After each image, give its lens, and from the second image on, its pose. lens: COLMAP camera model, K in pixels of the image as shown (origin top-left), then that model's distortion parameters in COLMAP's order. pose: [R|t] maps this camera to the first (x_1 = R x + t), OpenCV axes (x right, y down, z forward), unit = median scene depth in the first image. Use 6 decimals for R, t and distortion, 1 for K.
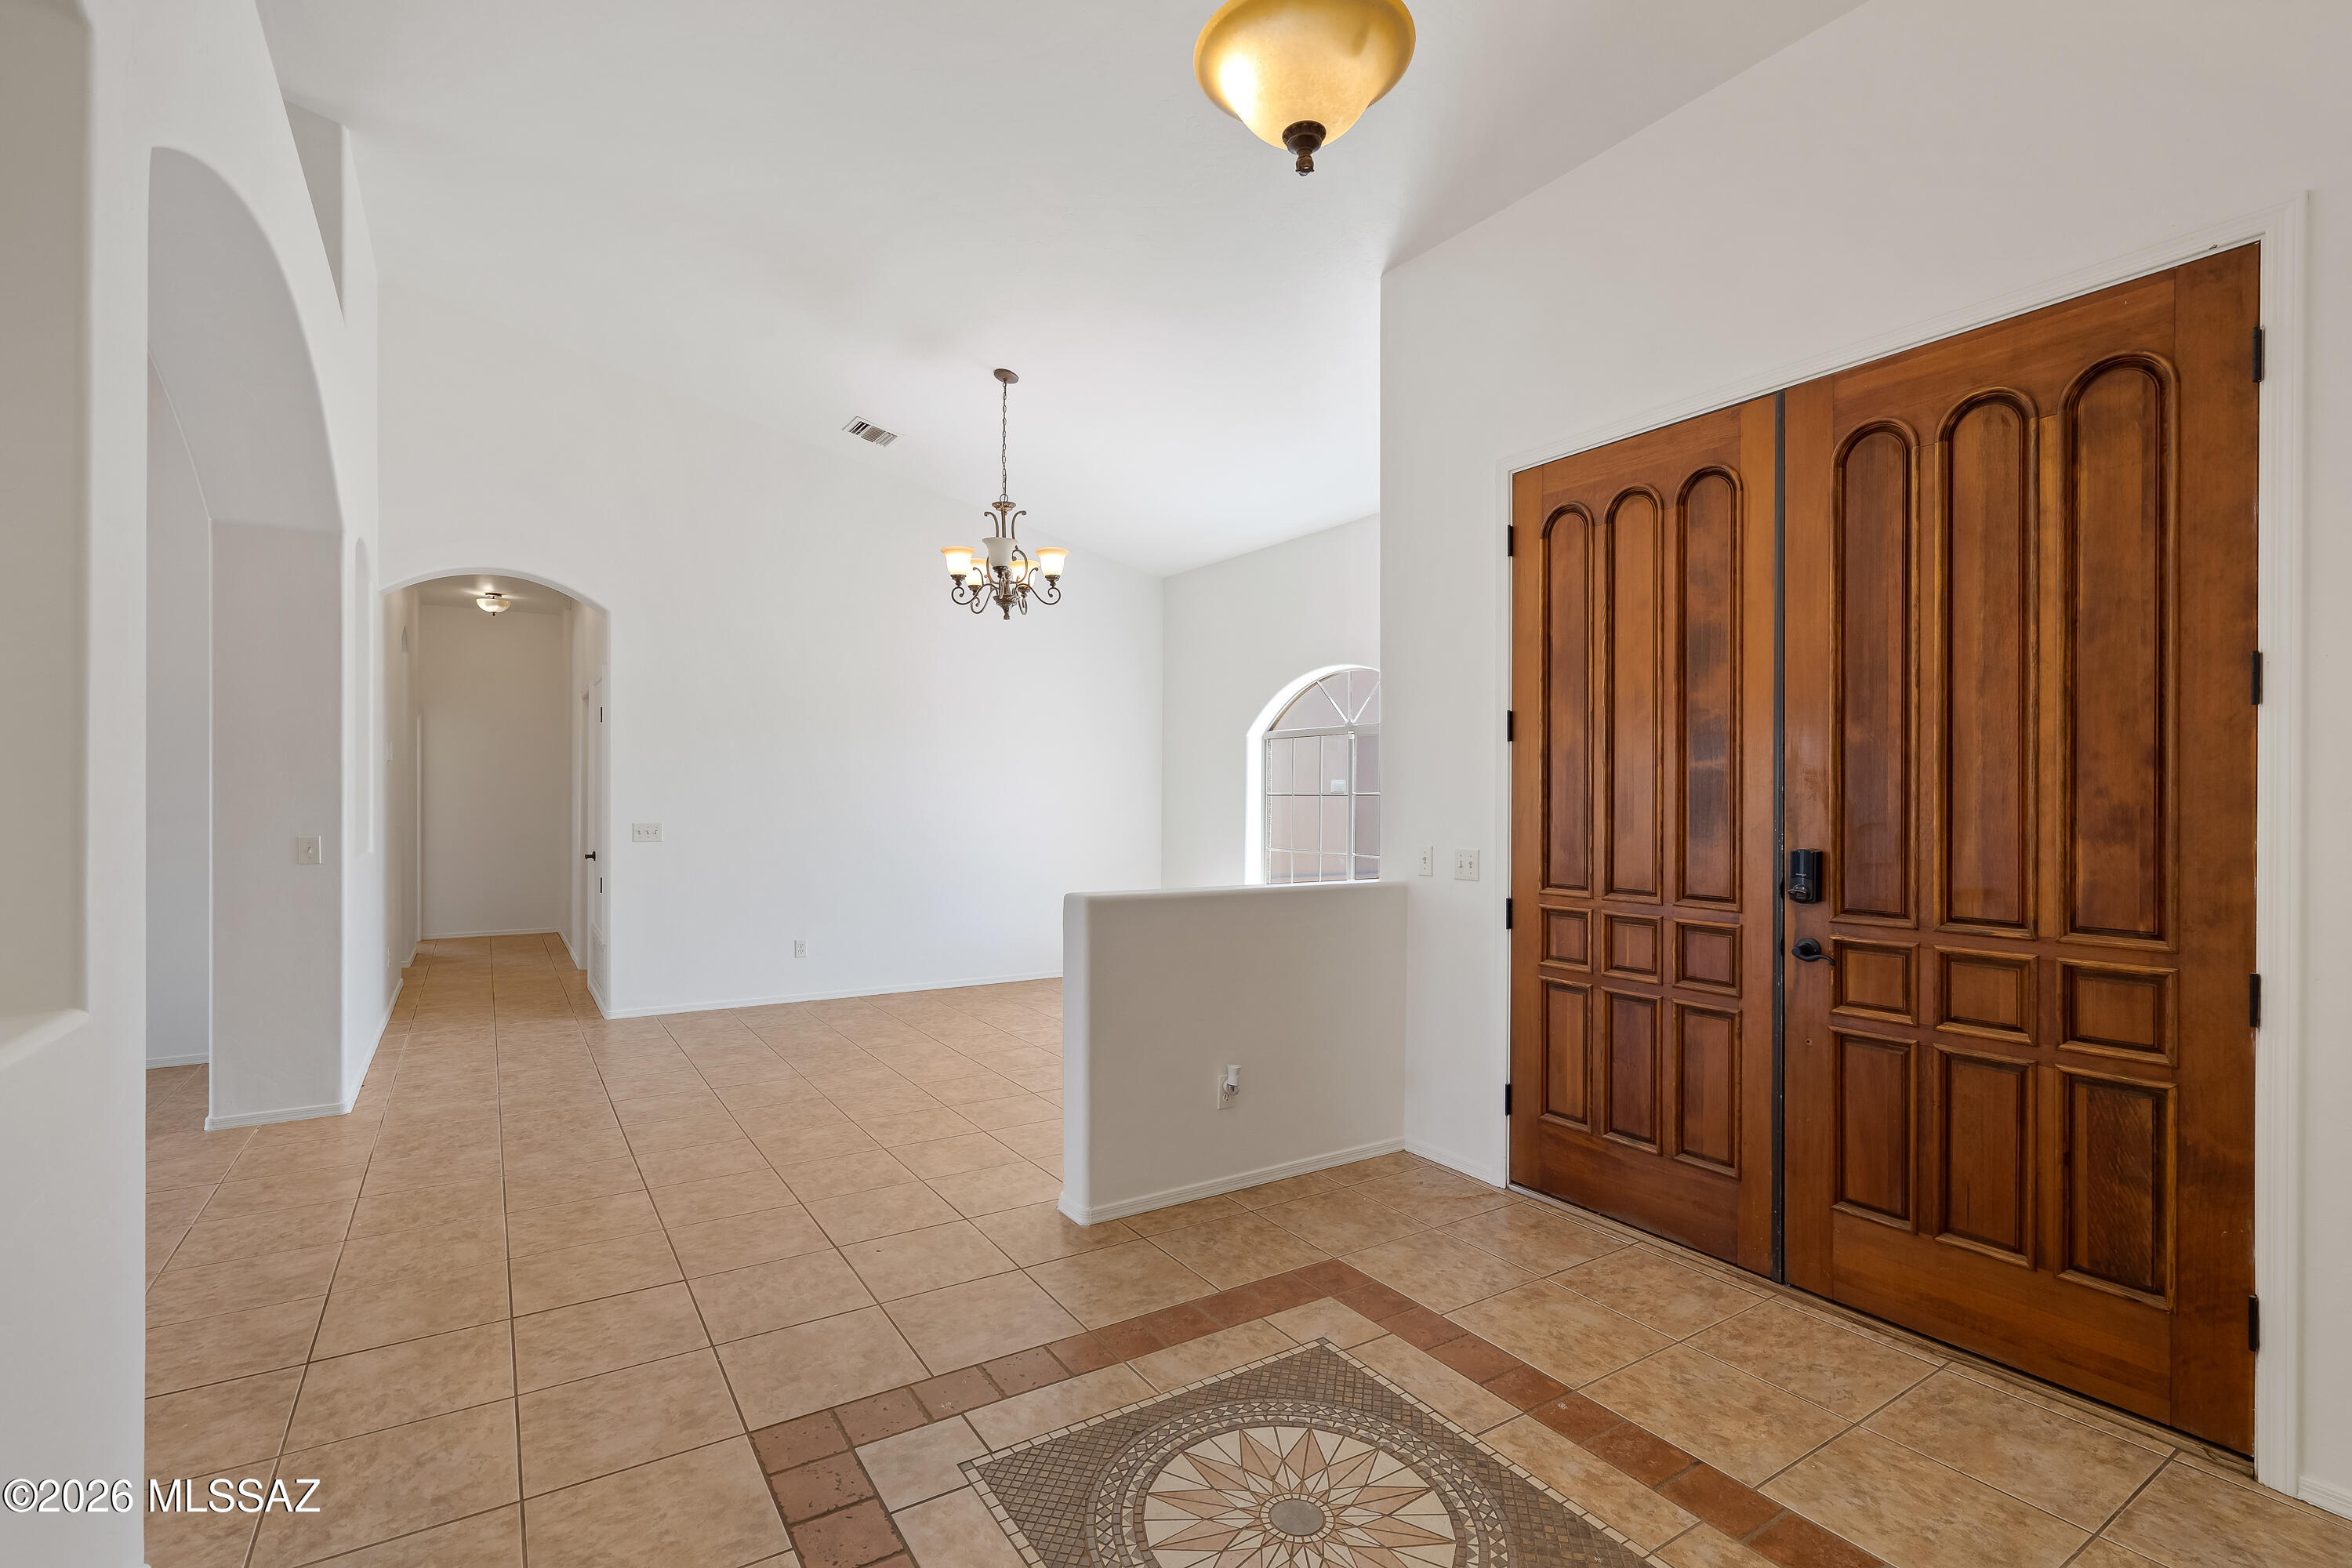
lens RADIAL K [[1077.2, 0, 1177.0], [0, 1077.2, 798.1], [0, 0, 1]] dist [-0.013759, 0.009562]
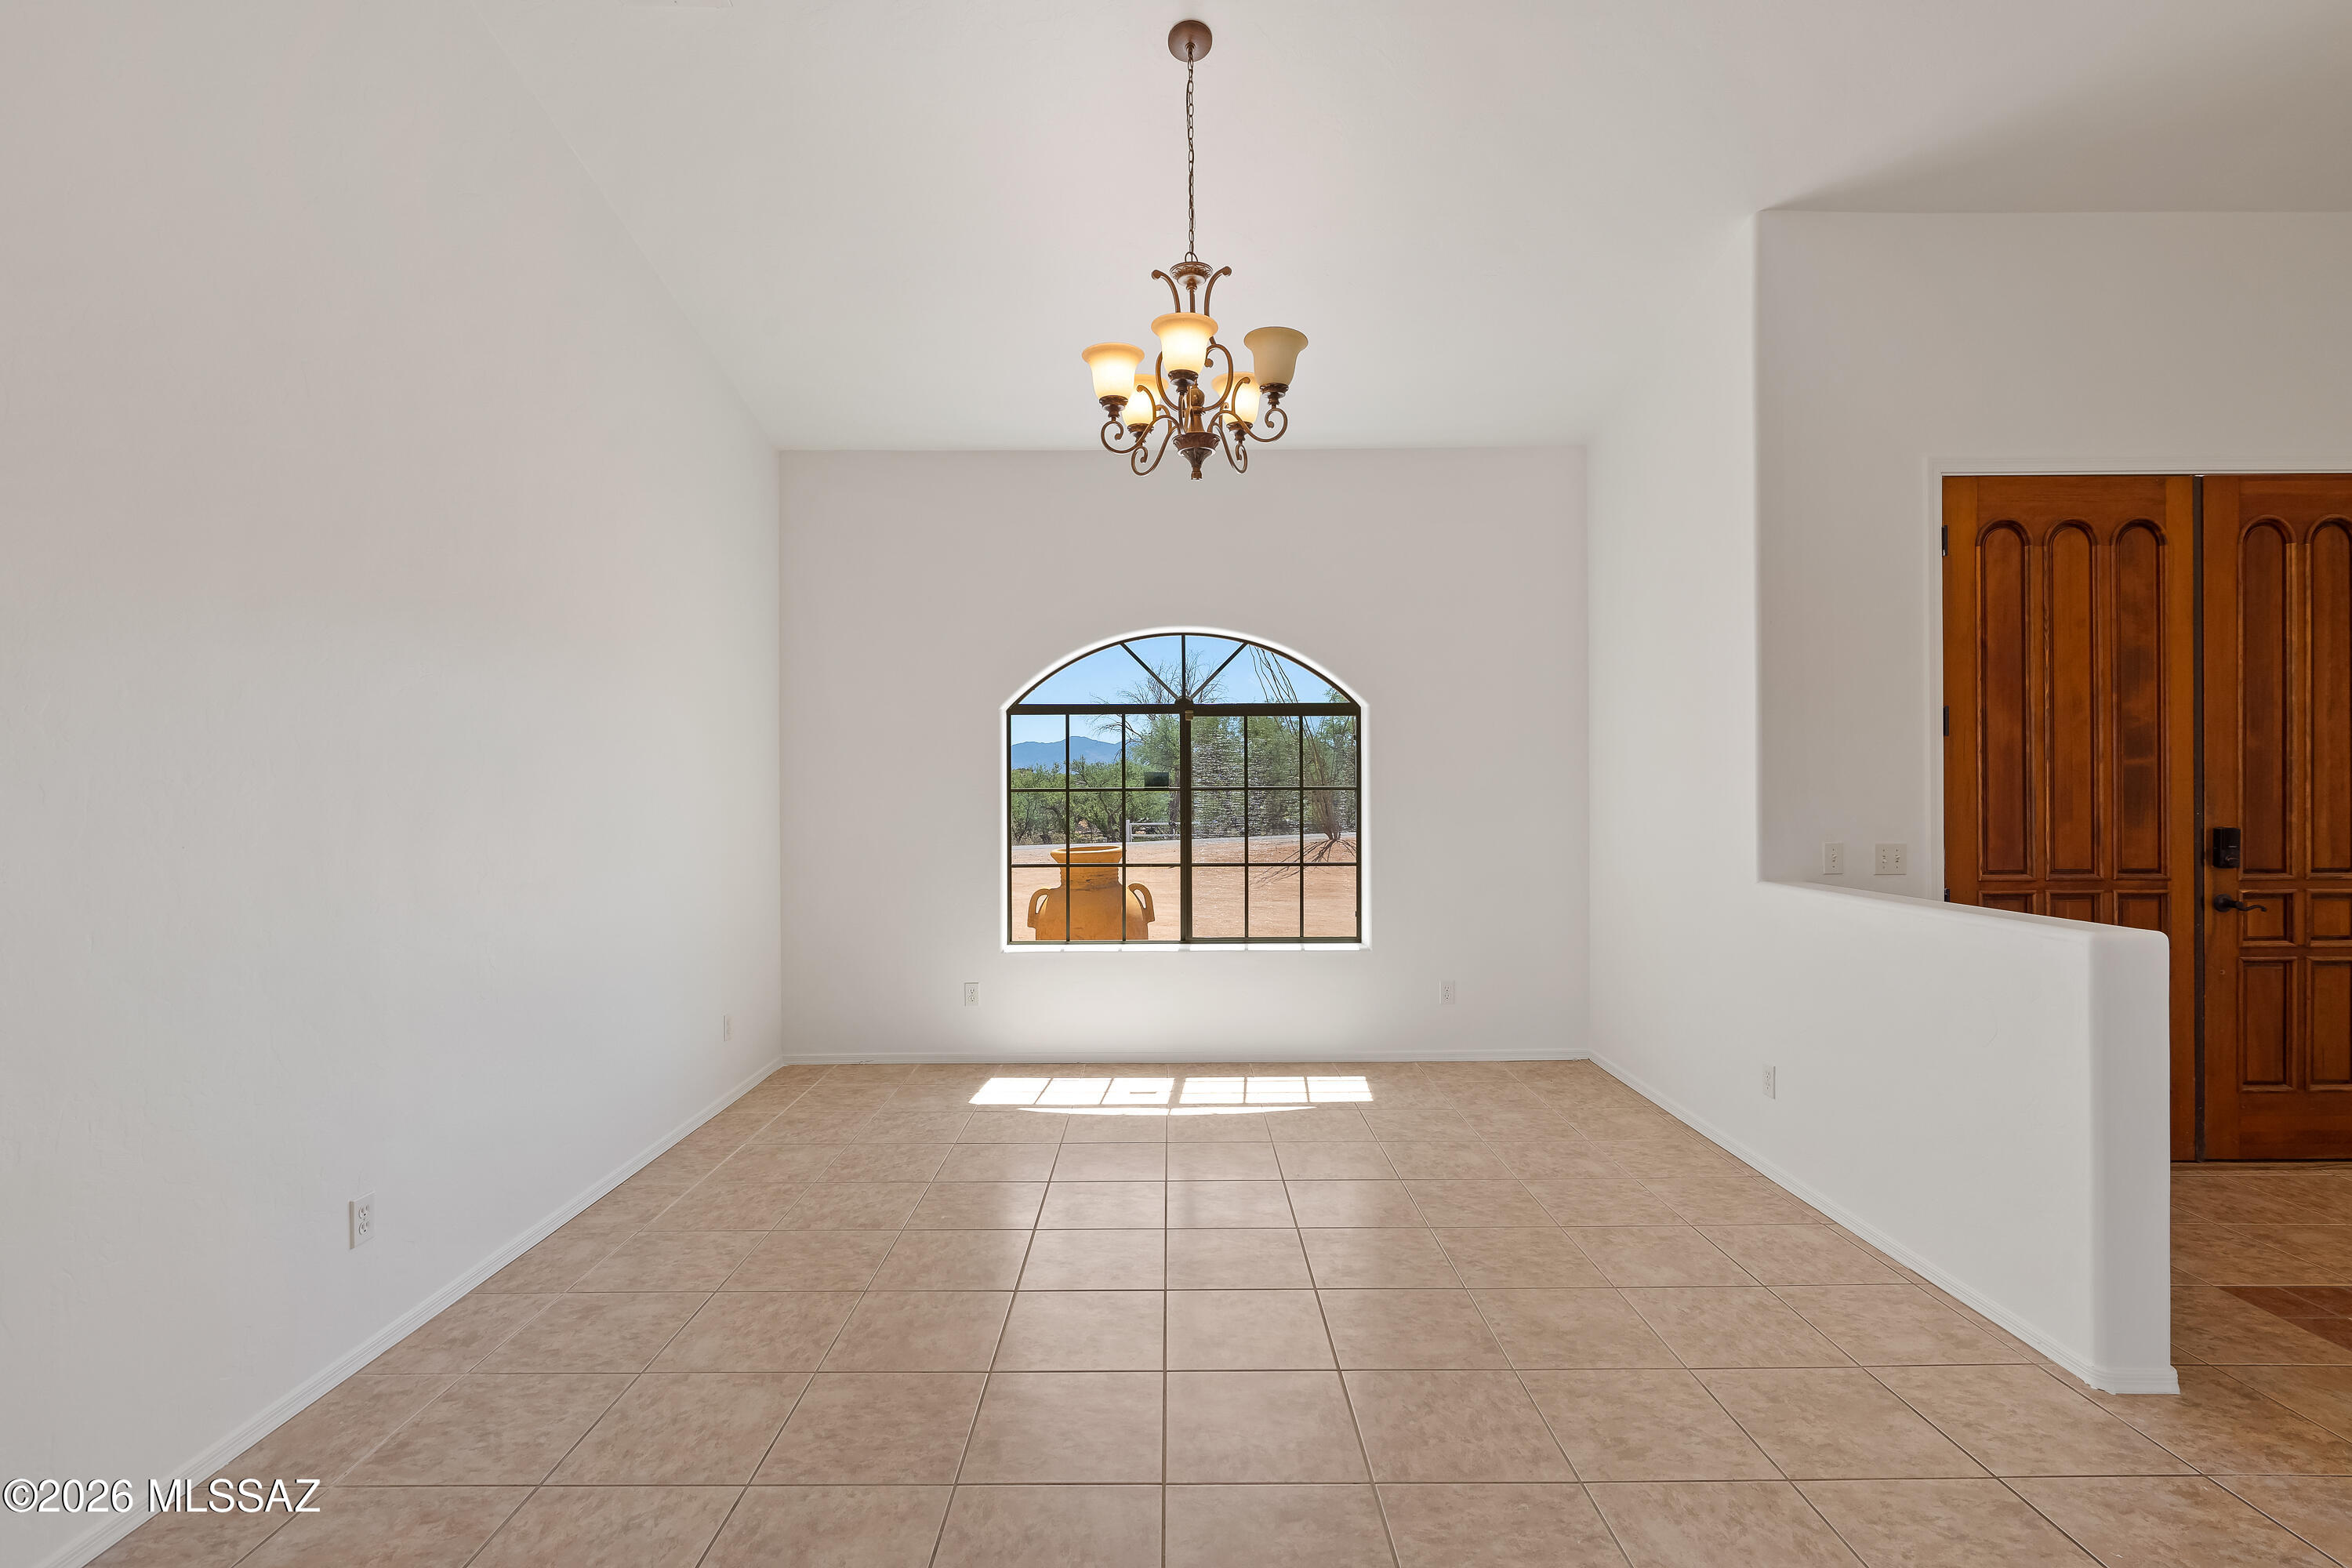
lens RADIAL K [[1077.2, 0, 1177.0], [0, 1077.2, 791.4], [0, 0, 1]] dist [-0.013759, 0.009562]
pose [[0.536292, 0.000936, 0.844032, -1.140664], [0.011196, 0.999904, -0.008223, 0.000142], [-0.843958, 0.013860, 0.536230, 1.285447]]
